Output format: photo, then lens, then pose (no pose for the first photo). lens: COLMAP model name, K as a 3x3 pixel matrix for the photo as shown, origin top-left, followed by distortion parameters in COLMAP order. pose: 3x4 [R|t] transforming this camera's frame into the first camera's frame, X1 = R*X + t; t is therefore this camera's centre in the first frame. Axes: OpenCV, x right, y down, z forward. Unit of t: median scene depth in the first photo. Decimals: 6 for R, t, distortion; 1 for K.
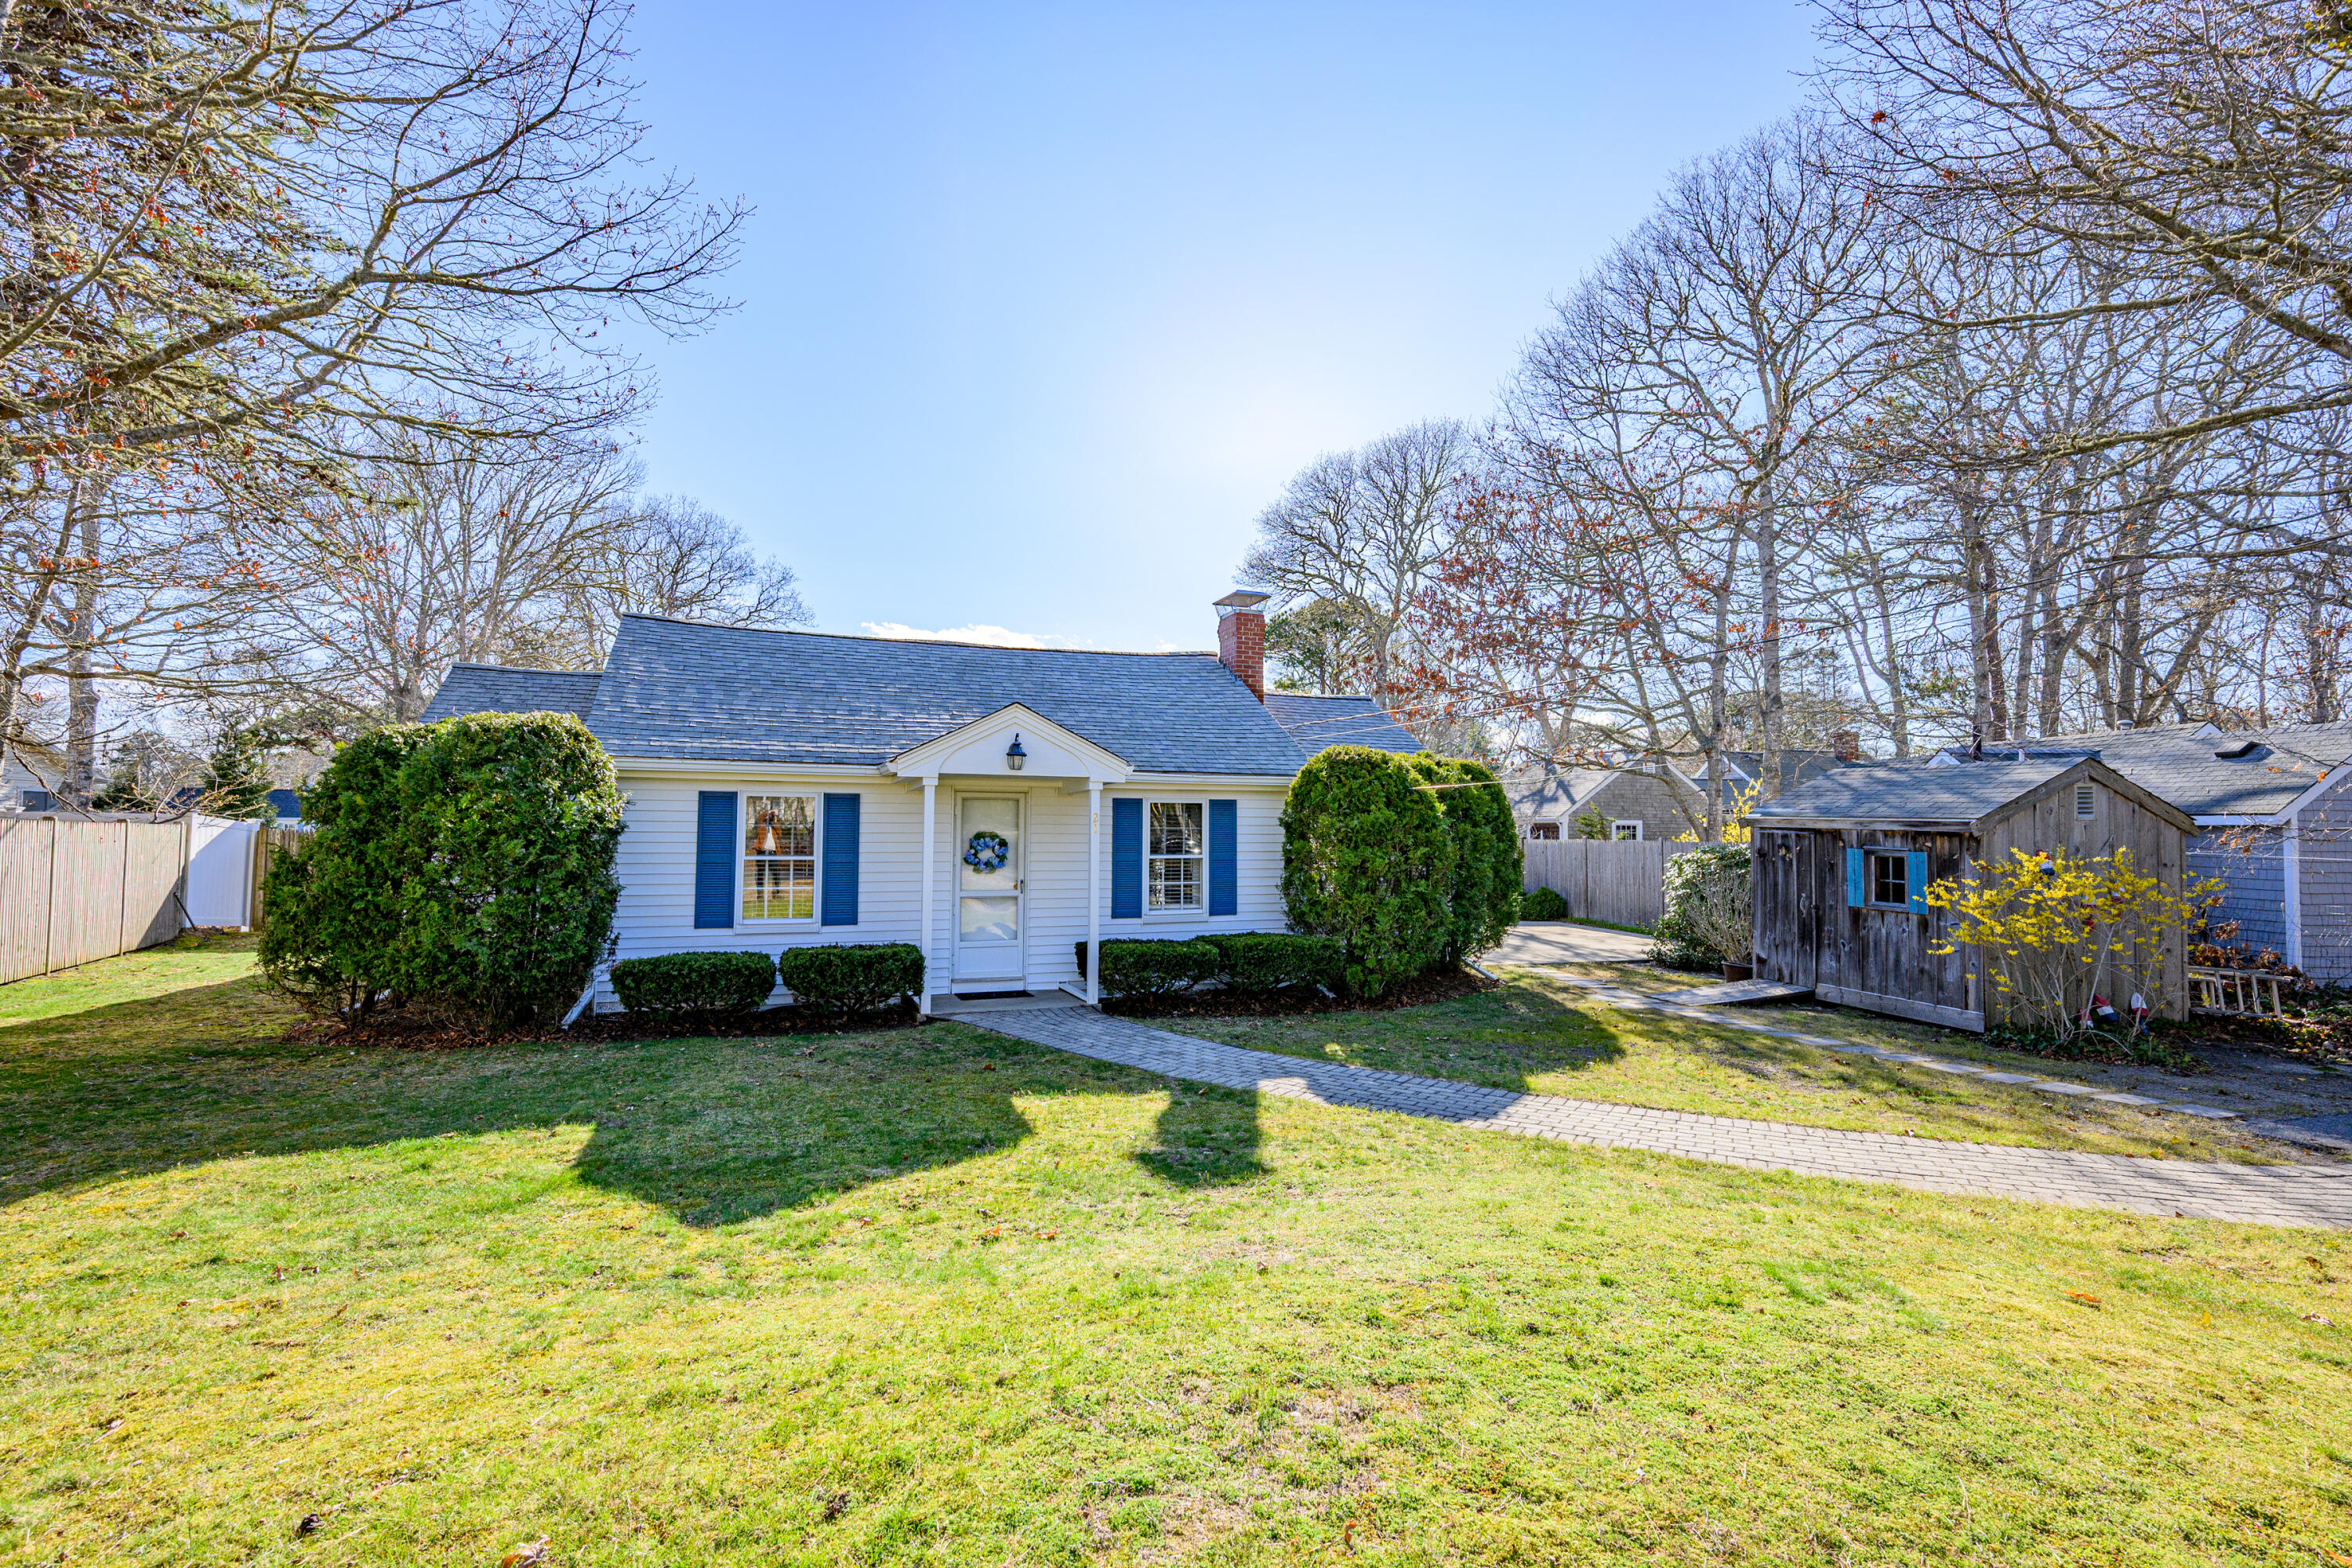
lens RADIAL K [[1093.8, 0, 1174.9], [0, 1093.8, 792.8], [0, 0, 1]] dist [0.004395, 0.000029]
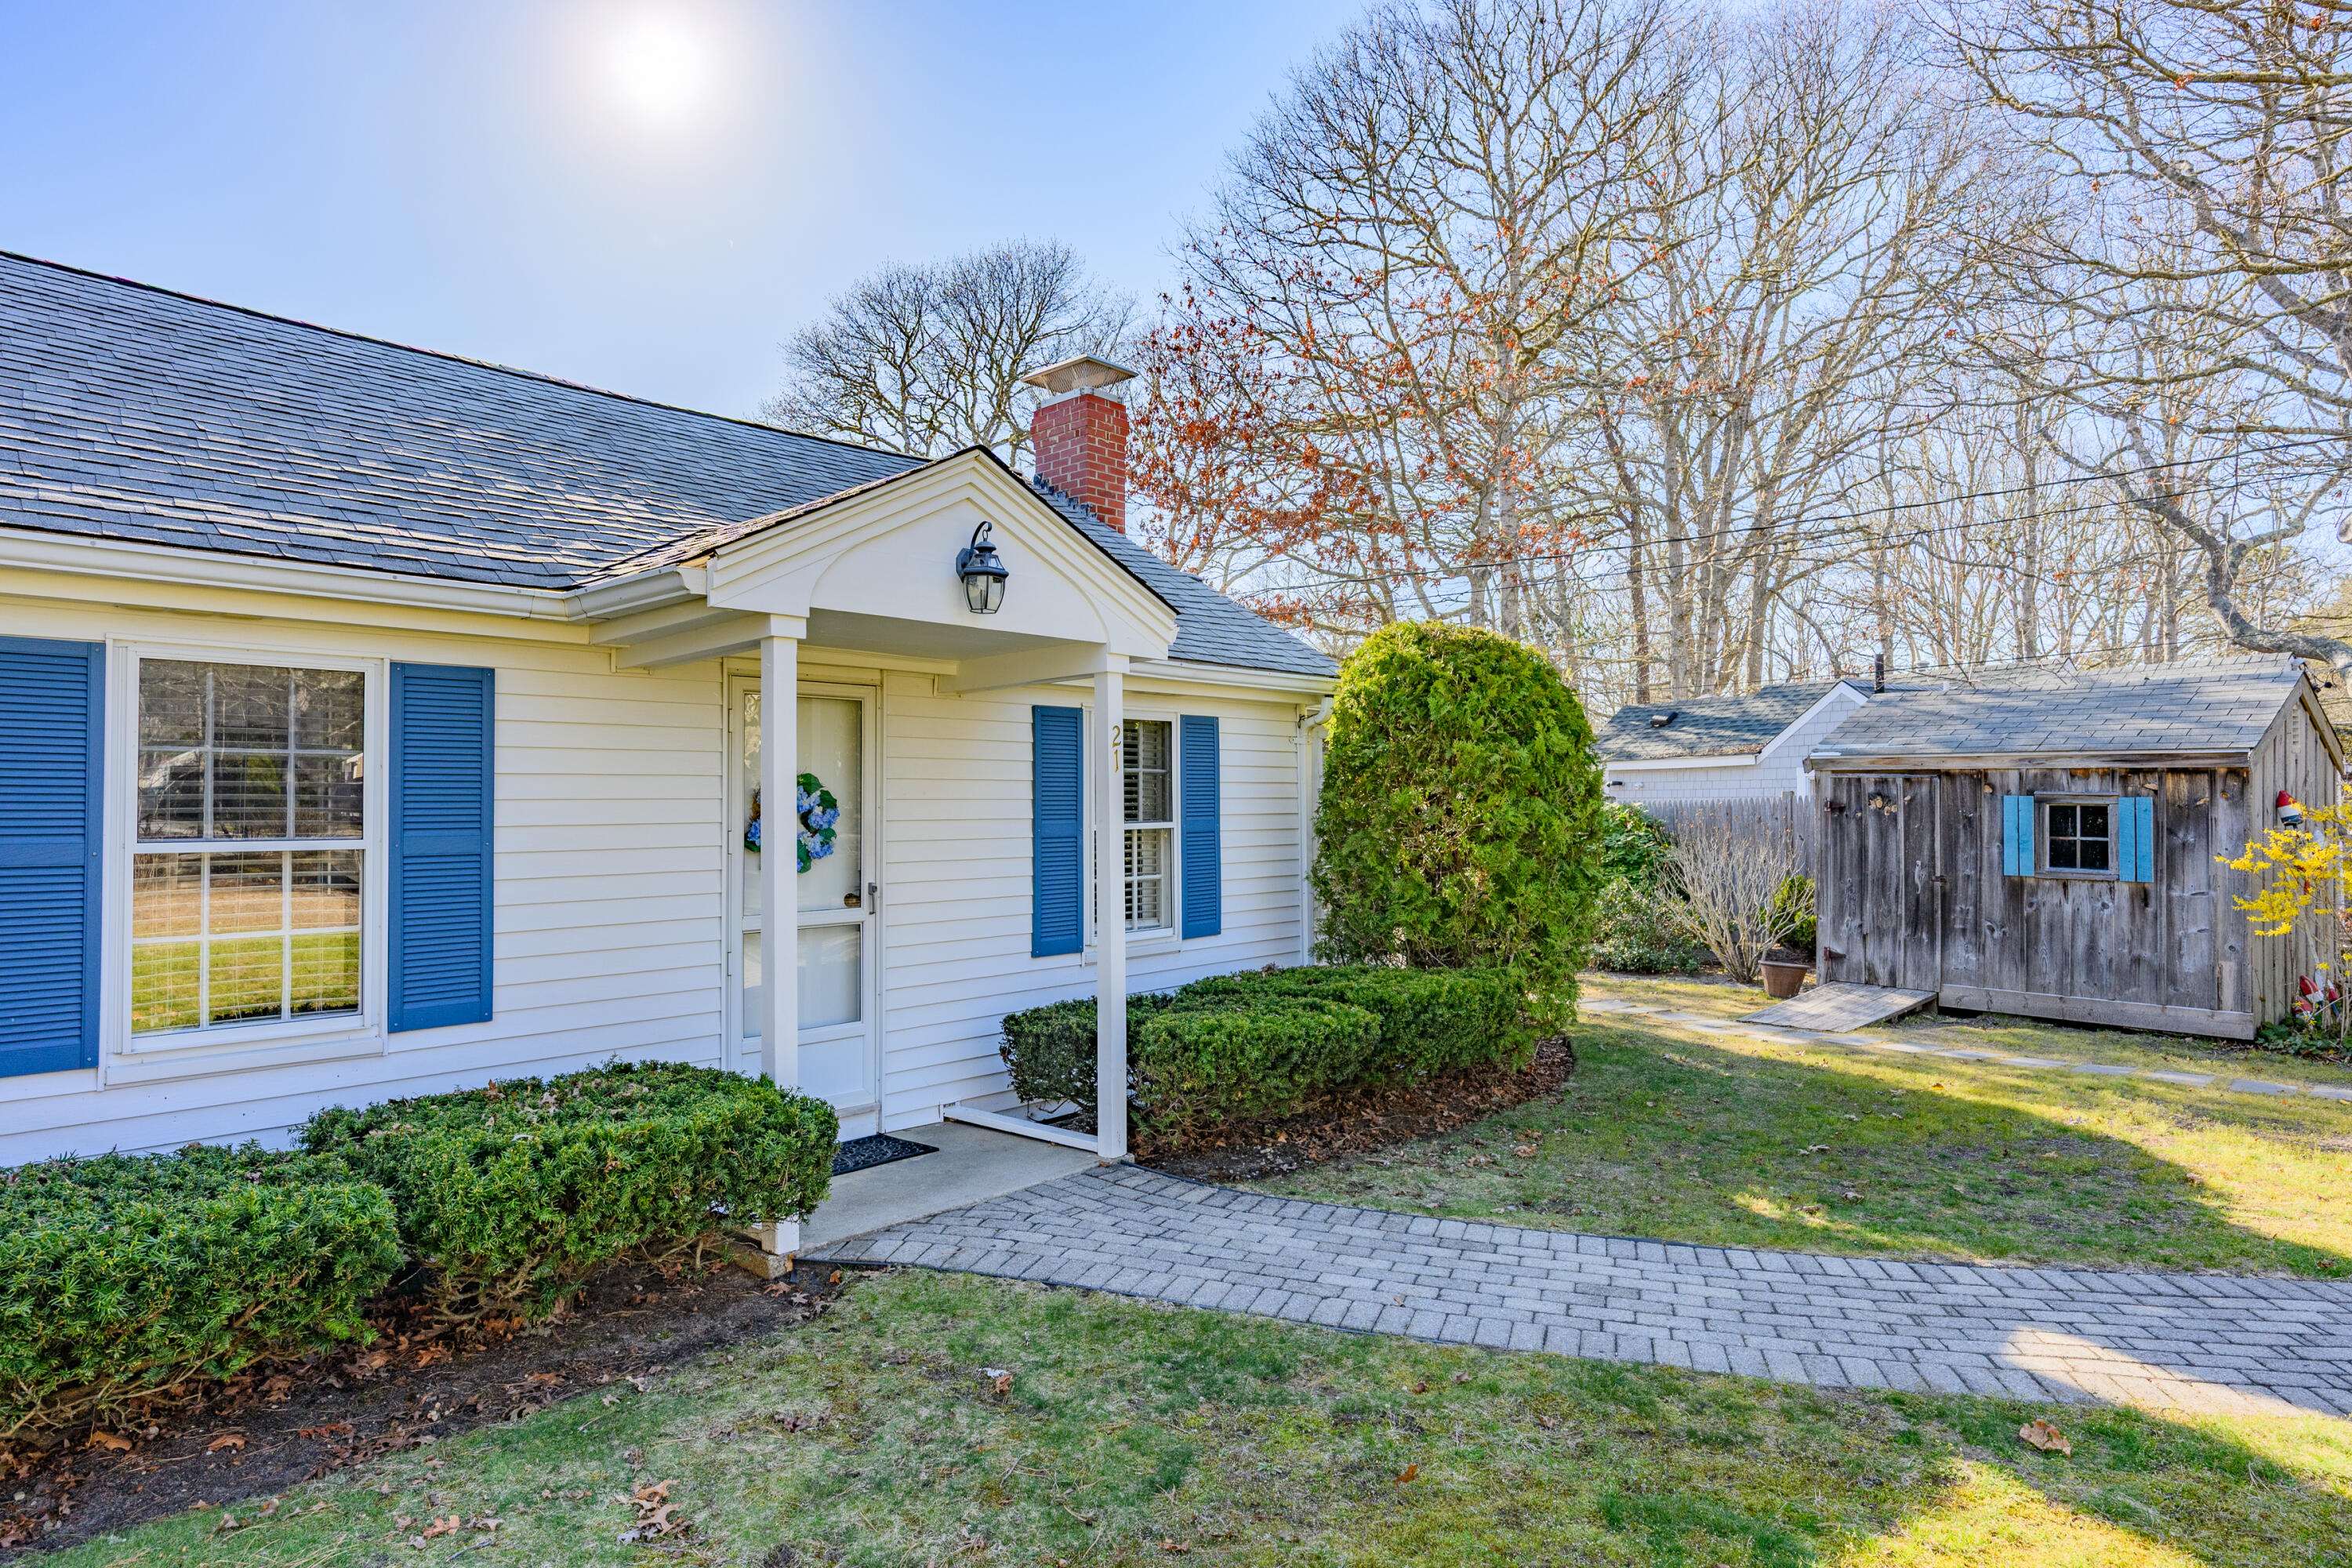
lens RADIAL K [[1343.0, 0, 1175.3], [0, 1343.0, 778.1], [0, 0, 1]] dist [-0.007508, -0.000713]
pose [[0.891727, -0.003350, 0.452561, -0.279589], [-0.002193, 0.999929, 0.011722, 0.031296], [-0.452568, -0.011445, 0.891657, 0.477498]]
